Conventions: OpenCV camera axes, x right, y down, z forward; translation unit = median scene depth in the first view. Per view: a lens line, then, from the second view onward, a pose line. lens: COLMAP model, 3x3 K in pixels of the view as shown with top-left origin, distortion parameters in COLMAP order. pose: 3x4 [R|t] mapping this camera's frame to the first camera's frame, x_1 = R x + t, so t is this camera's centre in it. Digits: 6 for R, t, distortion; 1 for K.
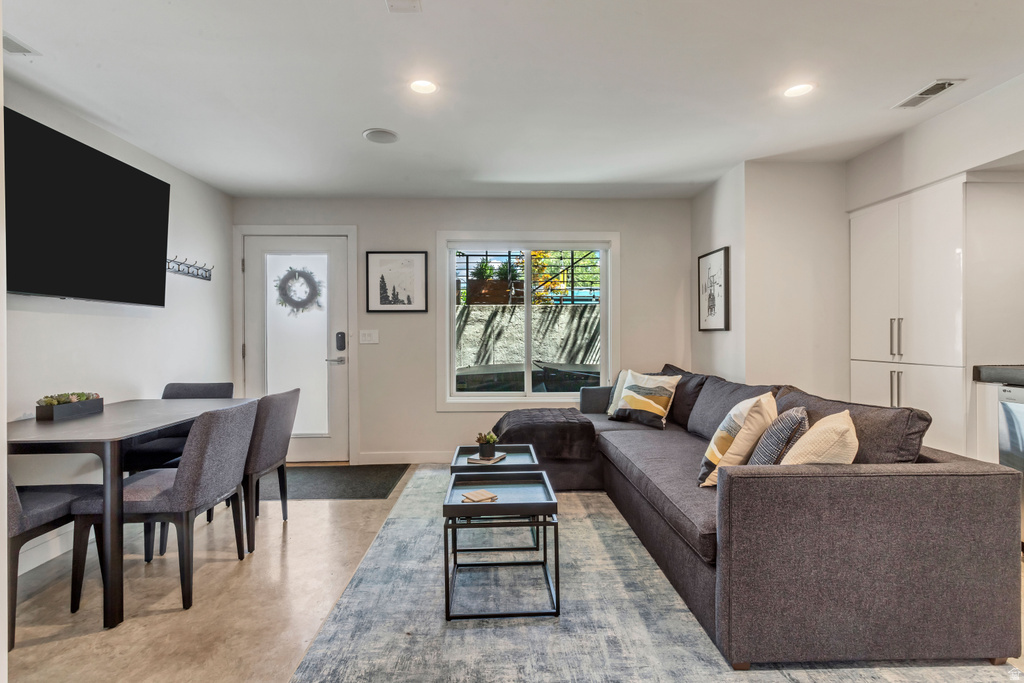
lens RADIAL K [[490.0, 0, 512.9], [0, 490.0, 338.0], [0, 0, 1]] dist [0.005456, 0.000001]
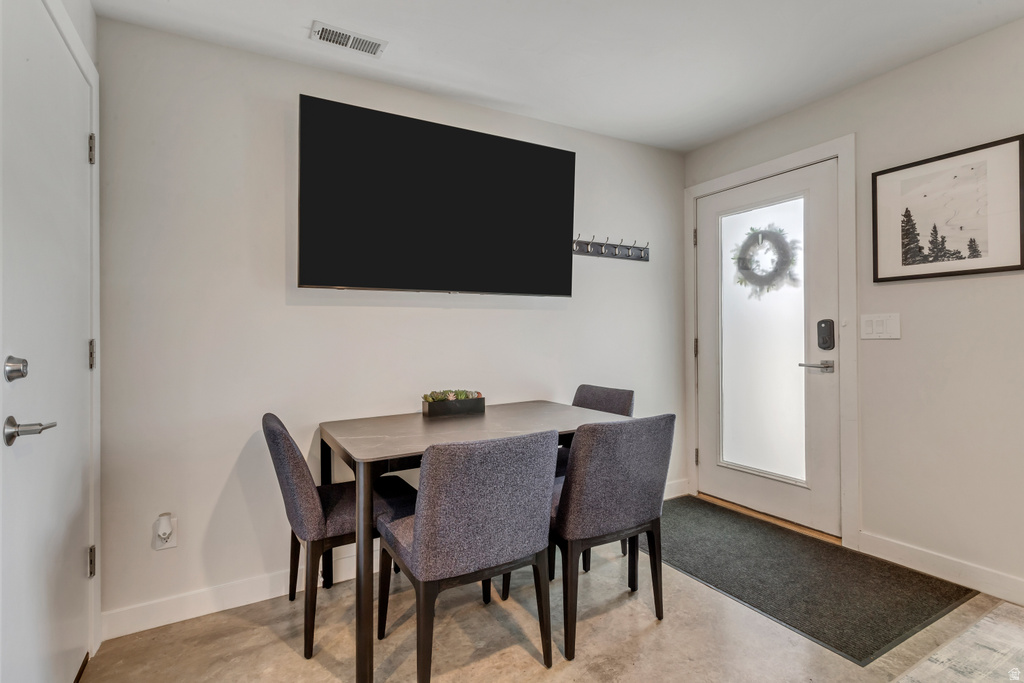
lens RADIAL K [[490.0, 0, 512.3], [0, 490.0, 335.8], [0, 0, 1]] dist [0.005456, 0.000001]
pose [[0.461244, 0.001884, -0.887272, 0.010212], [0.010911, 0.999910, 0.007795, -0.001367], [0.887207, -0.013276, 0.461181, 0.508938]]
